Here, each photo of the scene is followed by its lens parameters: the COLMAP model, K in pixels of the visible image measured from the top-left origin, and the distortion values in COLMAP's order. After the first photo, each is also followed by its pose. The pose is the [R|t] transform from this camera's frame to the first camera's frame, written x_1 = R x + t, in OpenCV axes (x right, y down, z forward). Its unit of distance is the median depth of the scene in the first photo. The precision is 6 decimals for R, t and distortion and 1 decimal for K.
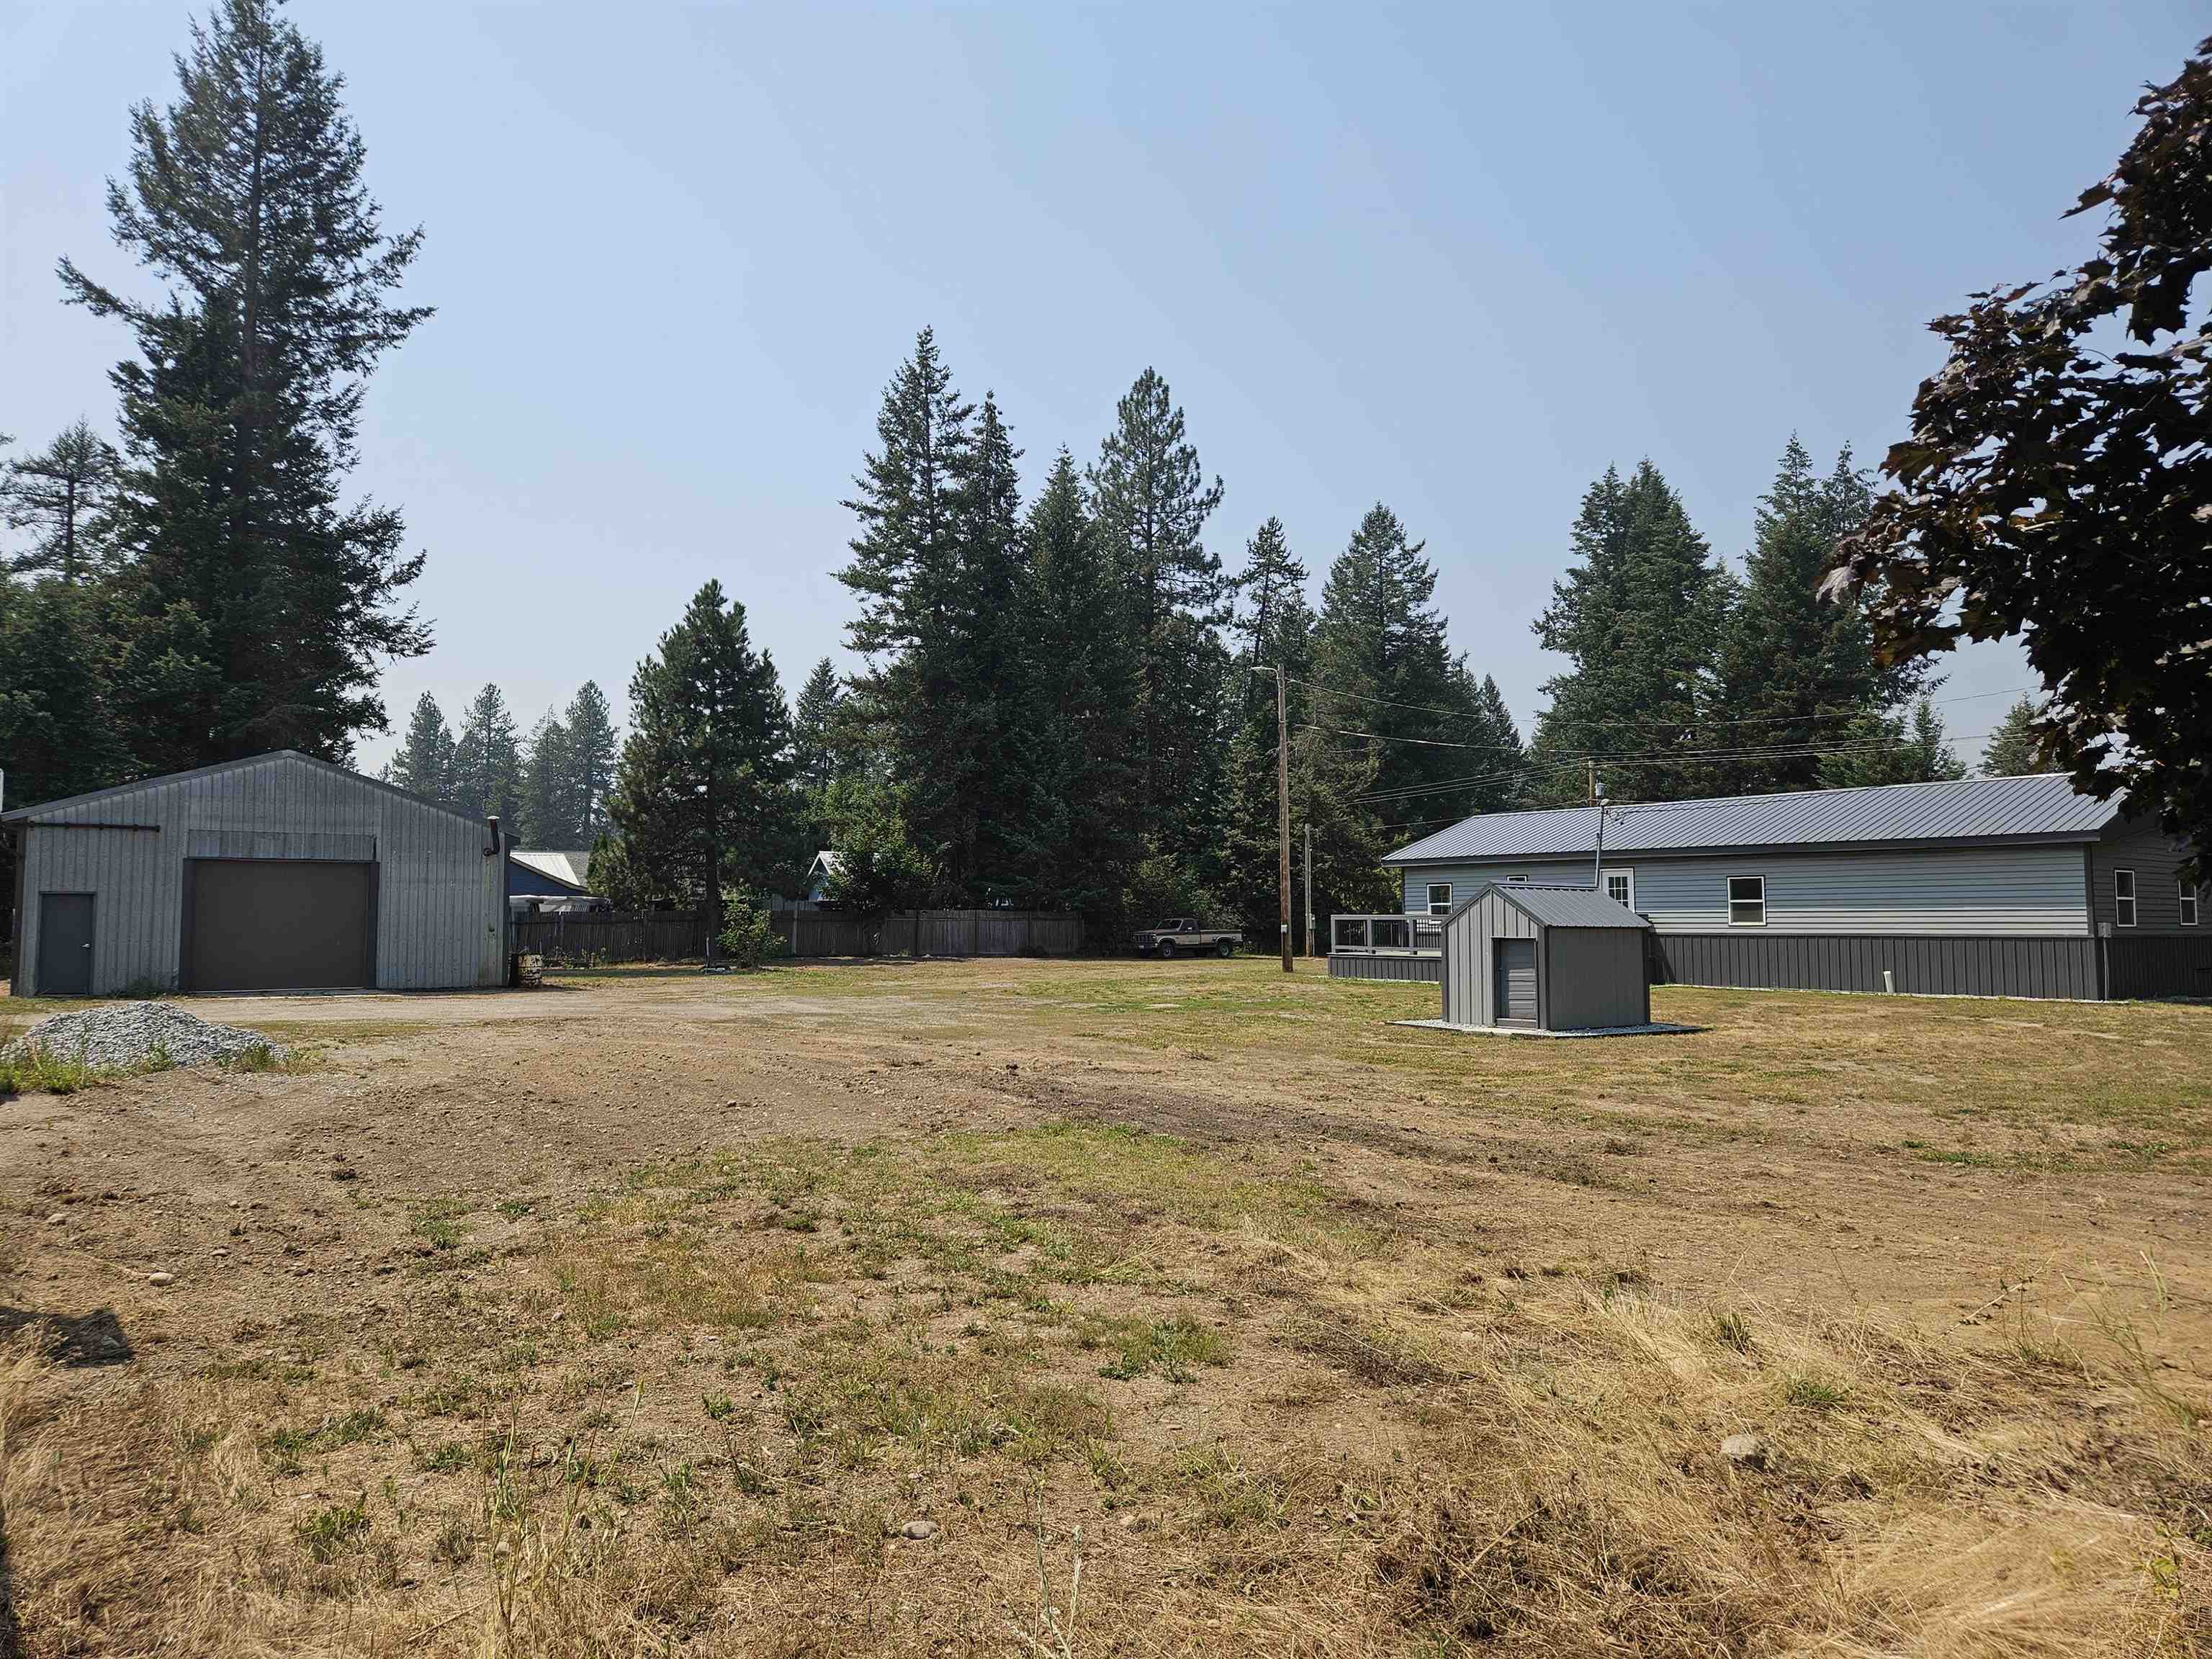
lens RADIAL K [[1476.0, 0, 1078.4], [0, 1476.0, 824.9], [0, 0, 1]] dist [0.079751, -0.056462]
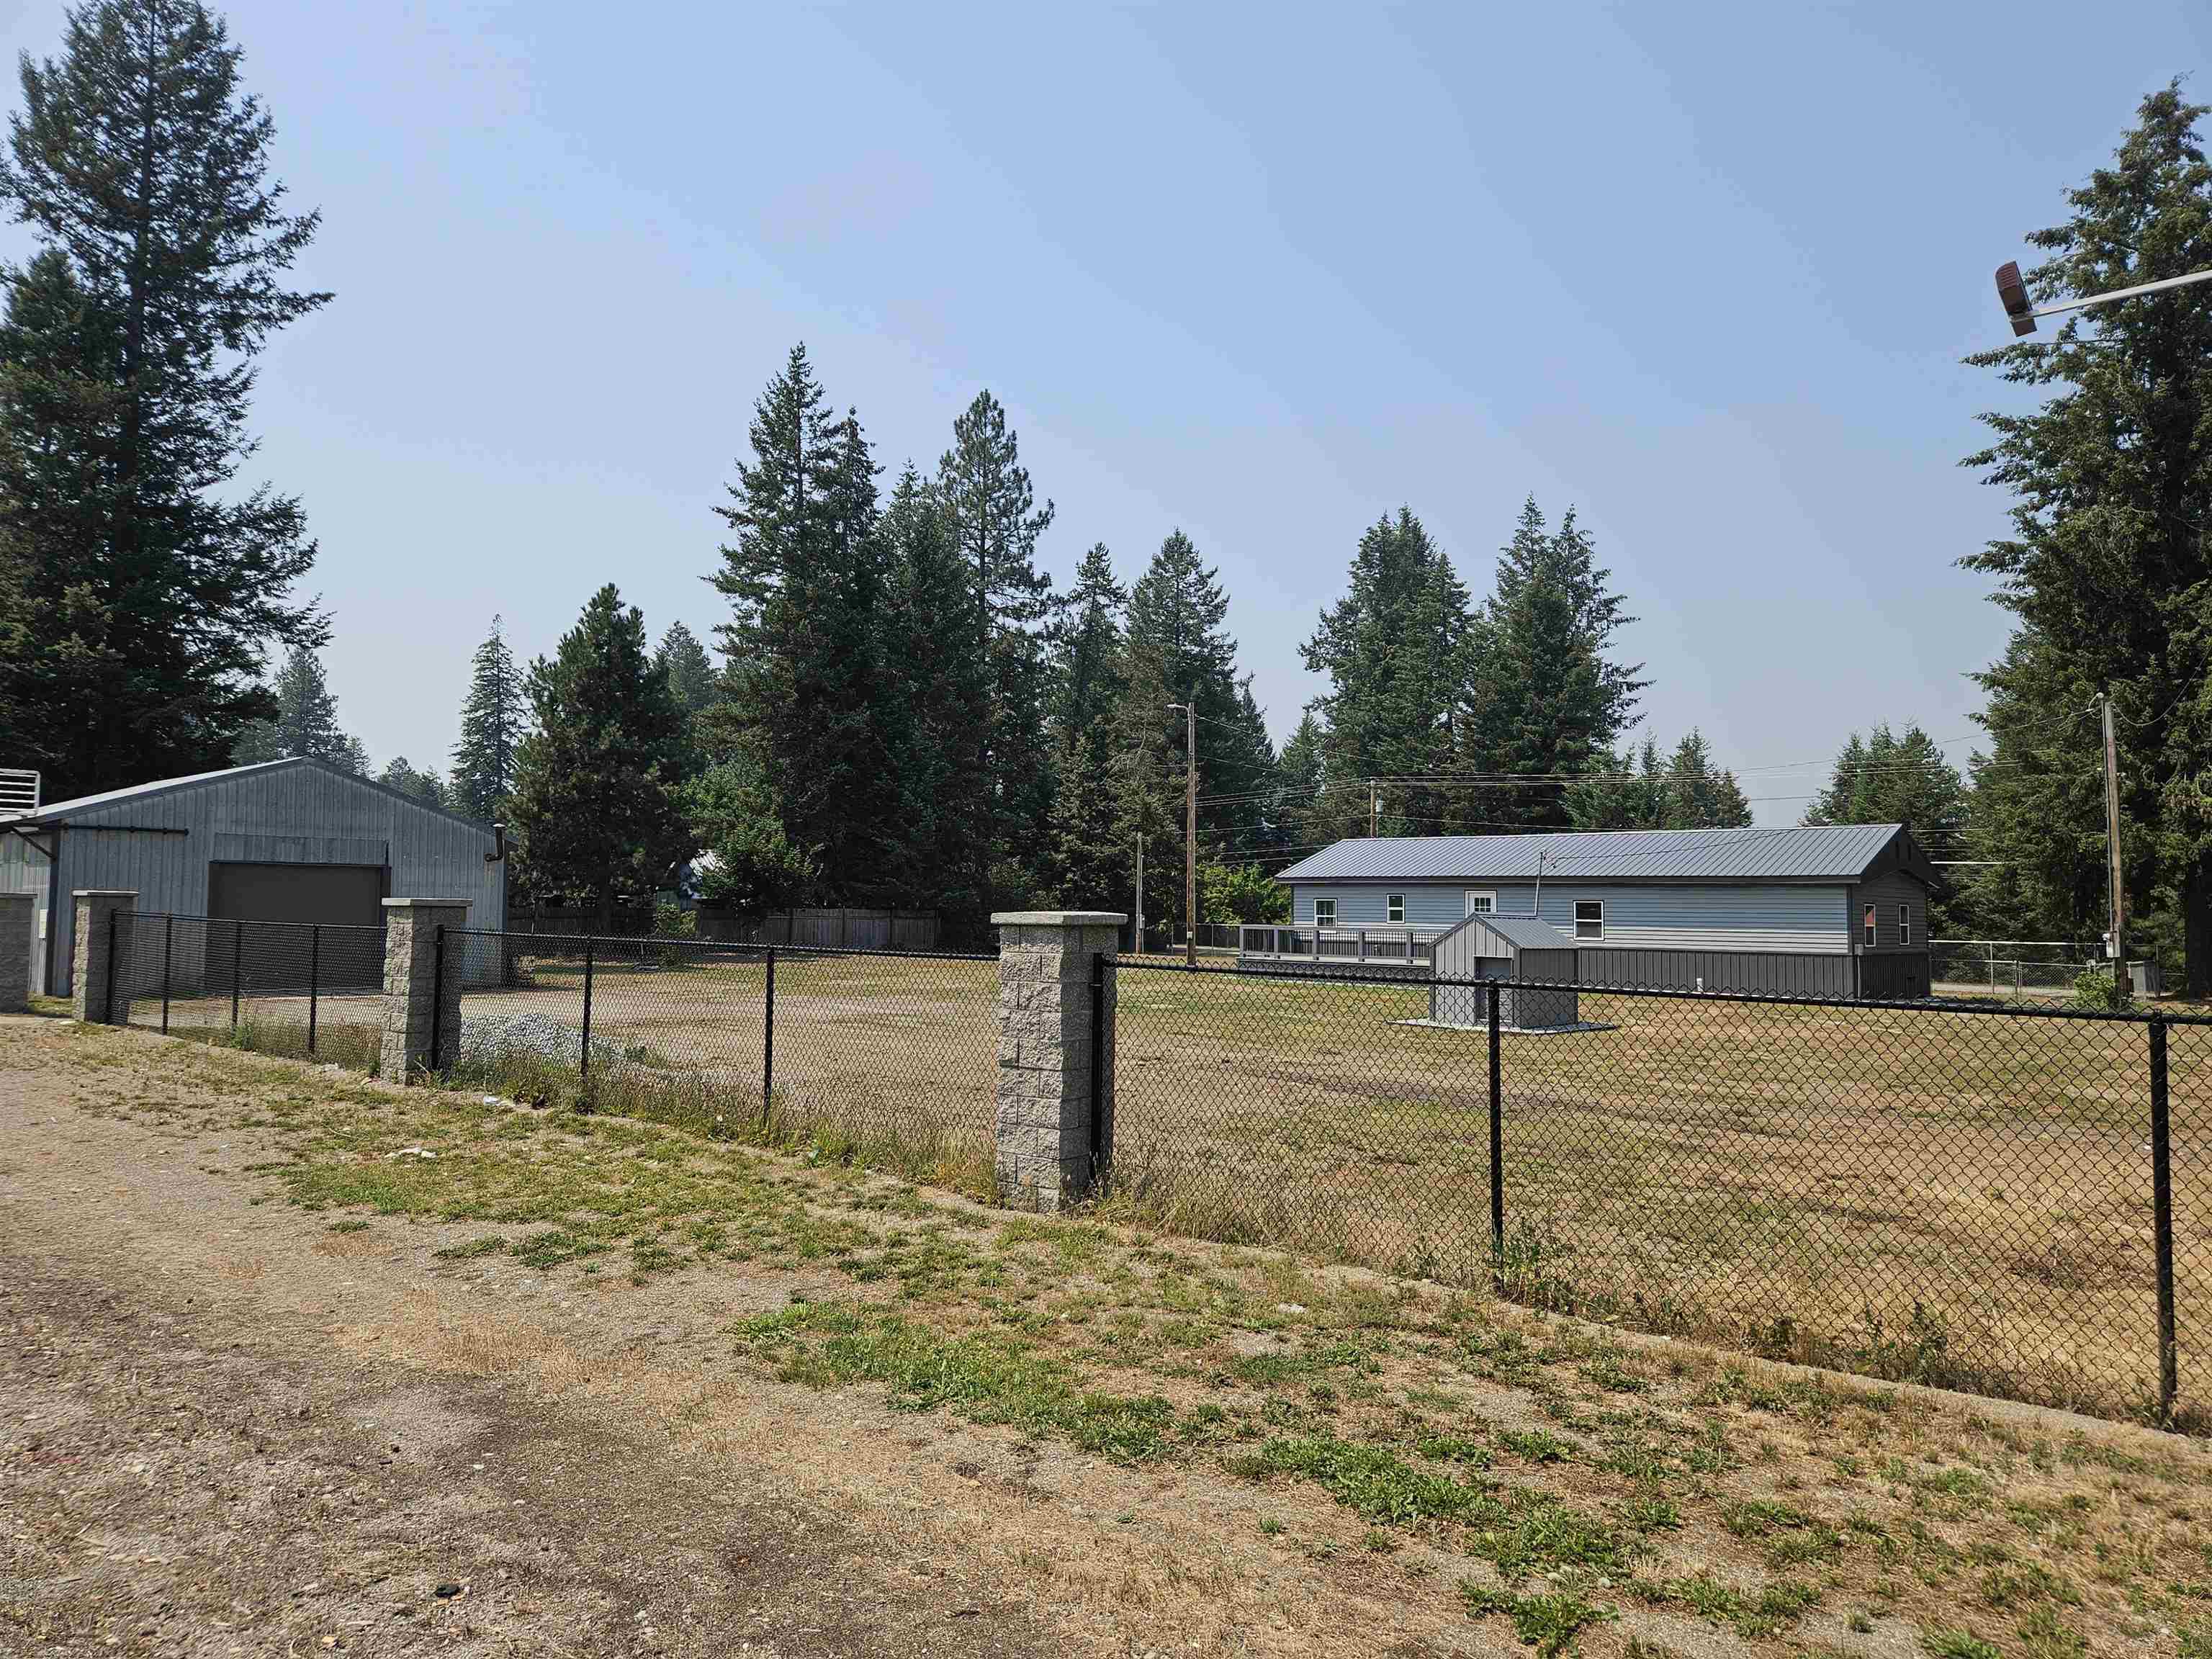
lens RADIAL K [[1481.4, 0, 1105.3], [0, 1481.4, 833.9], [0, 0, 1]] dist [0.081546, -0.053866]
pose [[0.977417, 0.024450, 0.209899, -0.118887], [-0.027548, 0.999550, 0.011847, -0.014115], [-0.209515, -0.017361, 0.977651, -0.074544]]
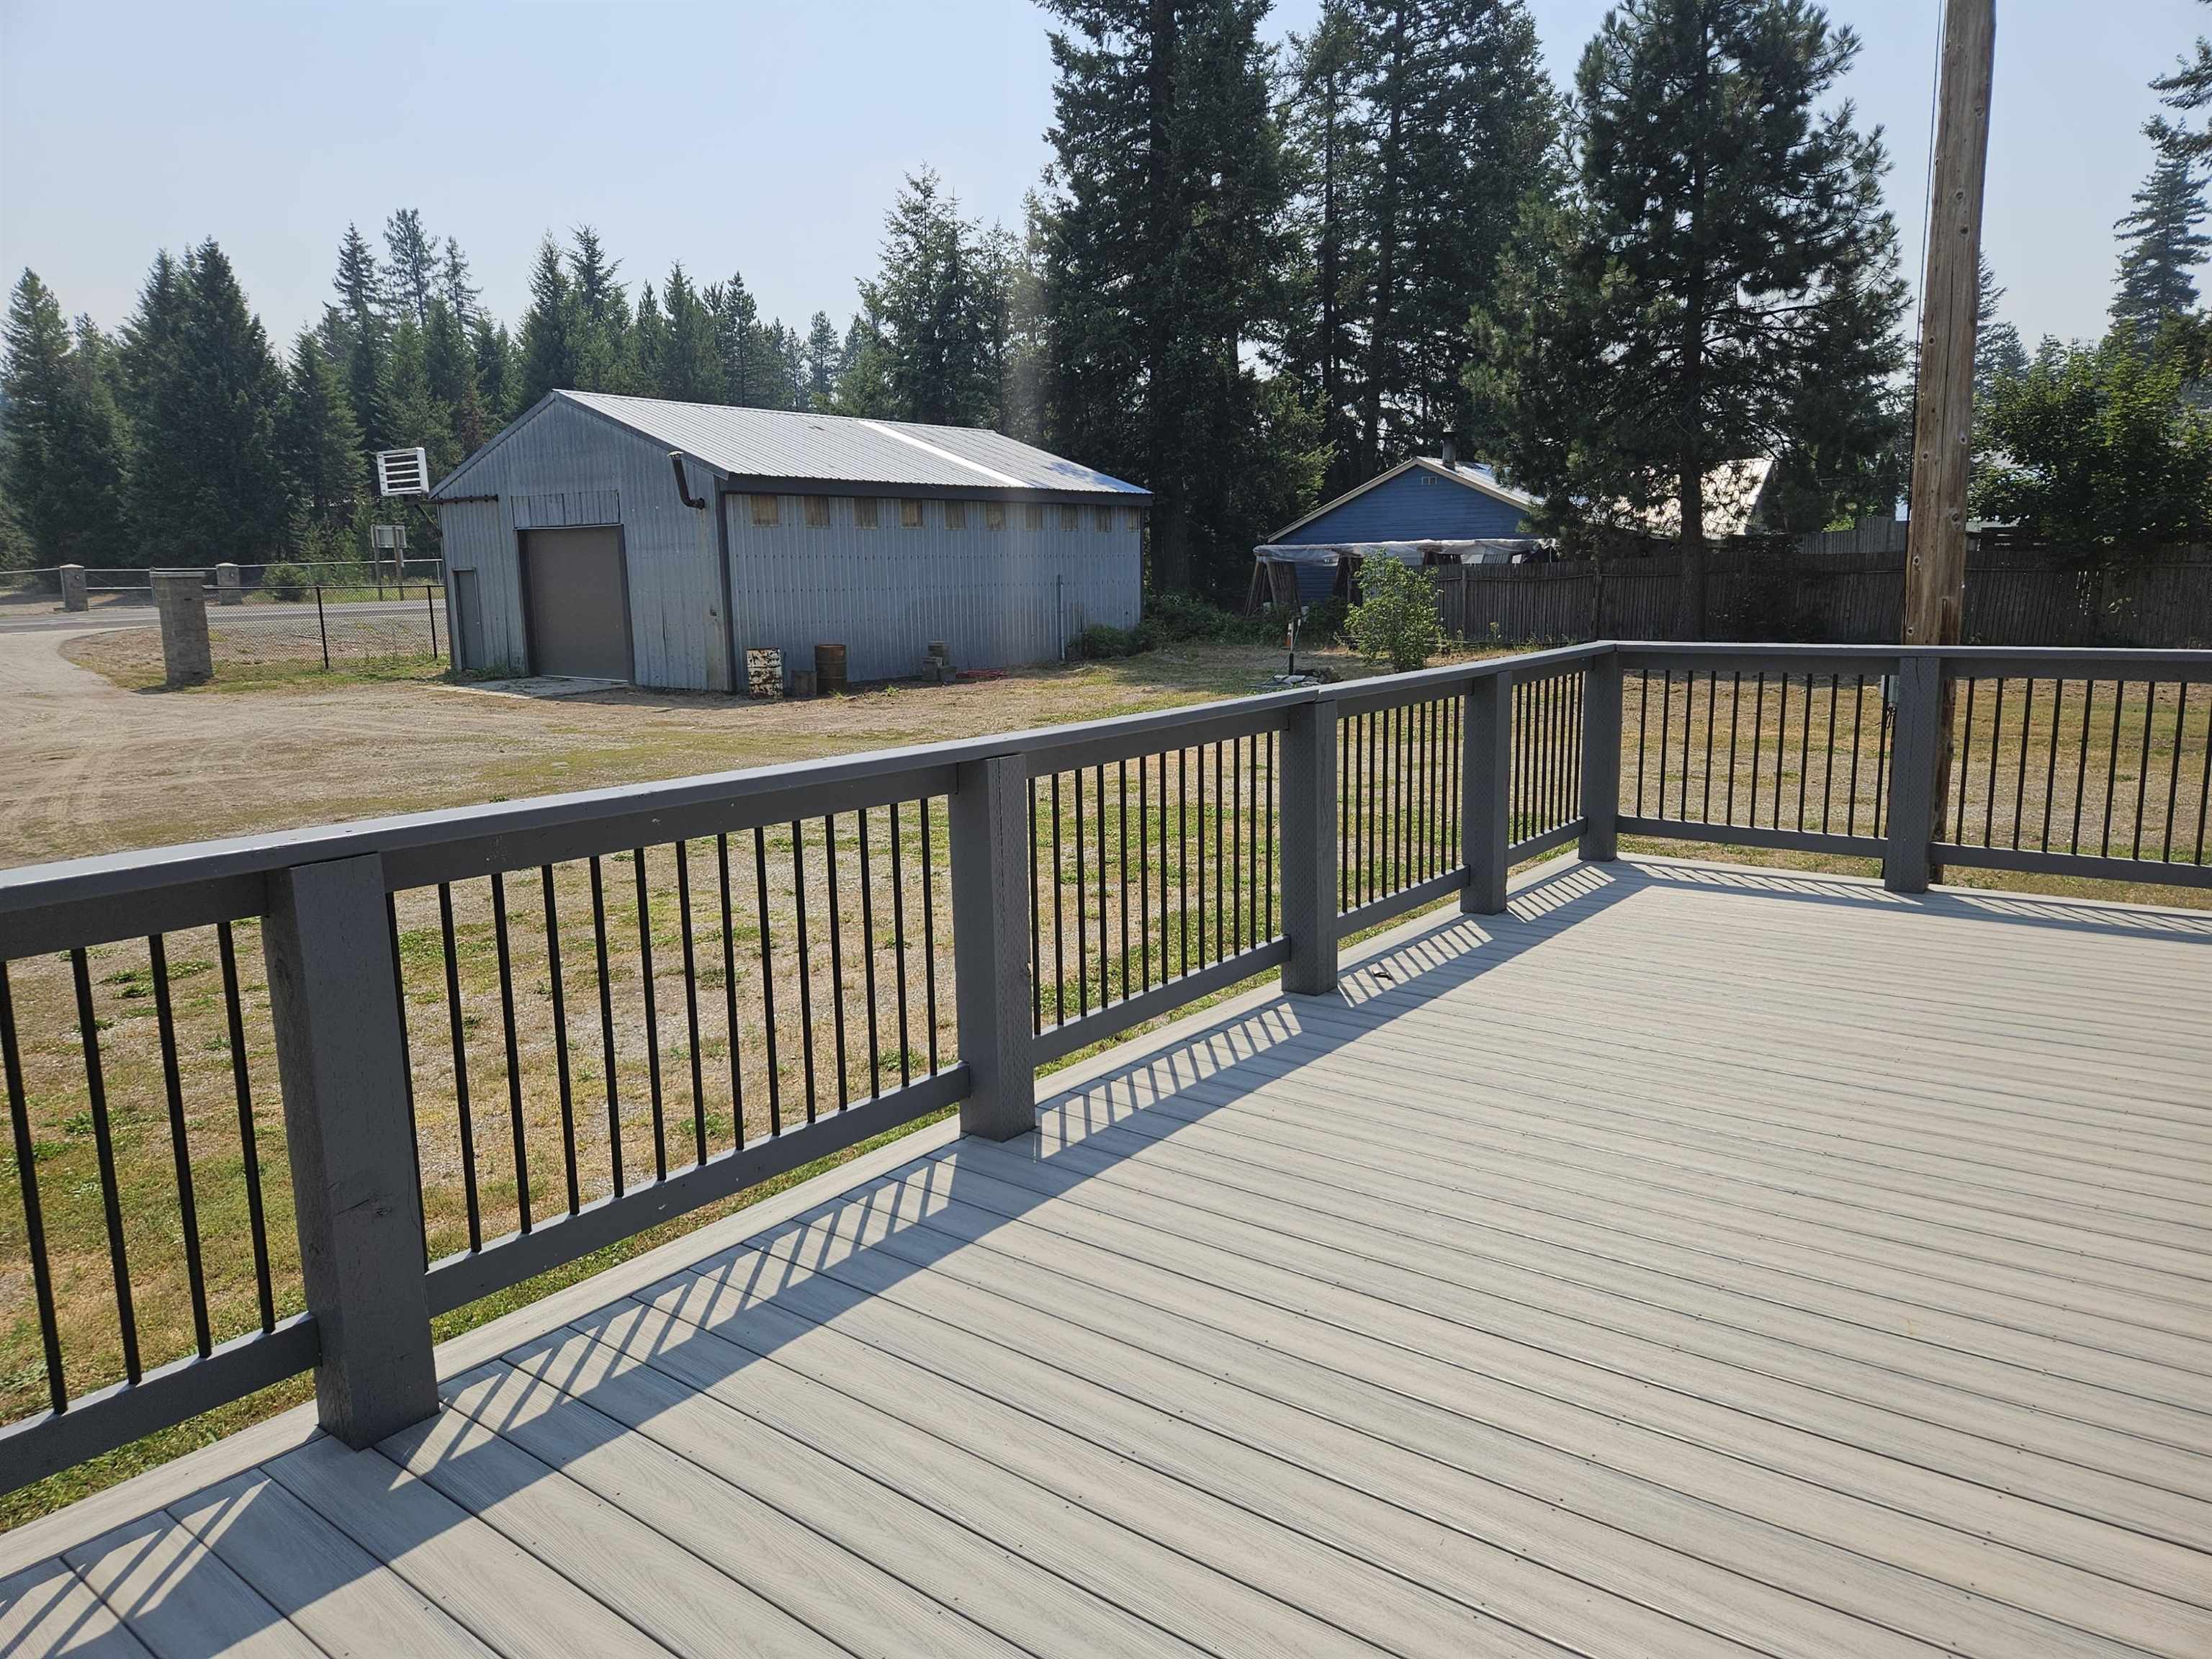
lens RADIAL K [[1475.6, 0, 1100.3], [0, 1475.6, 828.3], [0, 0, 1]] dist [0.073785, -0.060323]
pose [[0.276955, 0.164433, -0.946709, 0.219691], [0.081174, 0.977723, 0.193567, 0.029249], [0.957448, -0.130457, 0.257438, 0.599762]]
